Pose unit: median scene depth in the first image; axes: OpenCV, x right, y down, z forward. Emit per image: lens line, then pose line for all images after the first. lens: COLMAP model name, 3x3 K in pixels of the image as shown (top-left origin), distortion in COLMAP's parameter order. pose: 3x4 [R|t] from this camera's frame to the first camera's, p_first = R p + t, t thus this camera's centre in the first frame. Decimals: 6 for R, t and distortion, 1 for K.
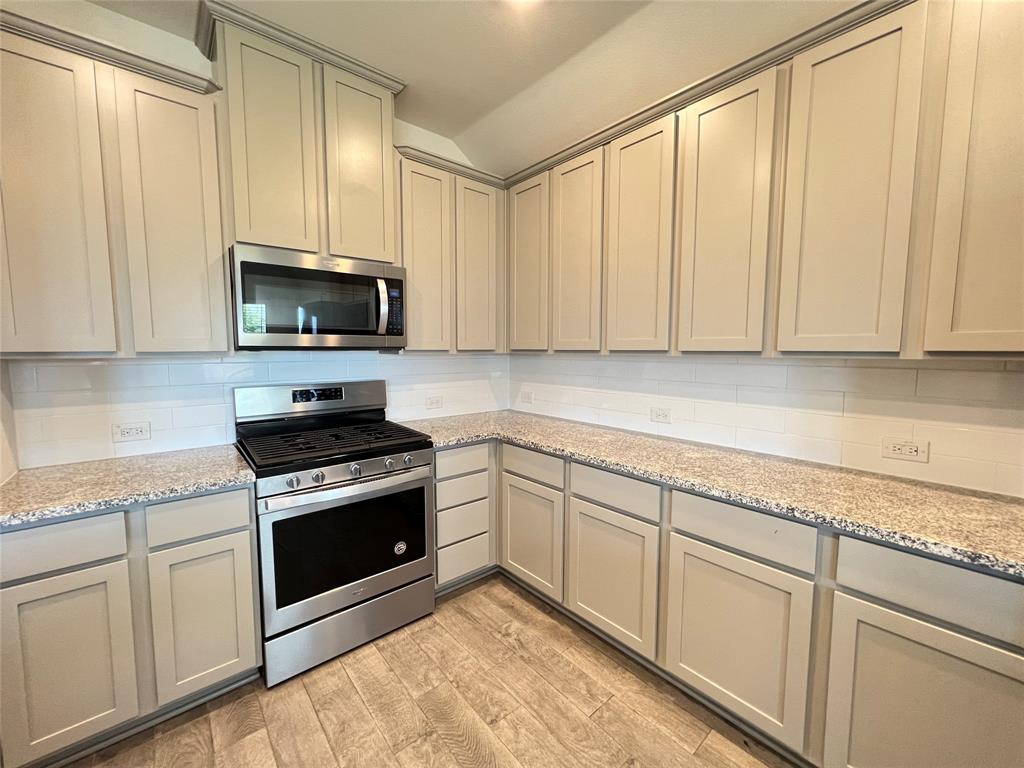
lens RADIAL K [[410.3, 0, 510.0], [0, 410.3, 382.1], [0, 0, 1]] dist [-0.000770, 0.000022]
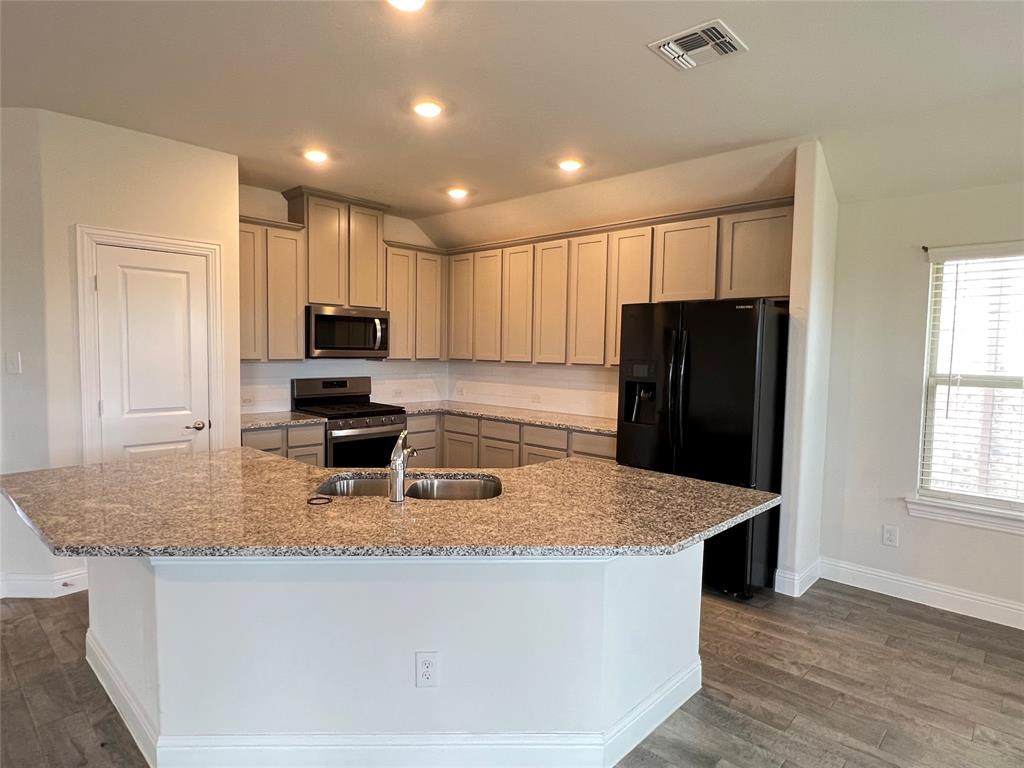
lens RADIAL K [[584.0, 0, 507.7], [0, 584.0, 389.1], [0, 0, 1]] dist [-0.002762, -0.000552]
pose [[0.994093, 0.009844, 0.108081, -0.020356], [-0.008518, 0.999883, -0.012725, 0.075466], [-0.108193, 0.011729, 0.994061, -1.469918]]
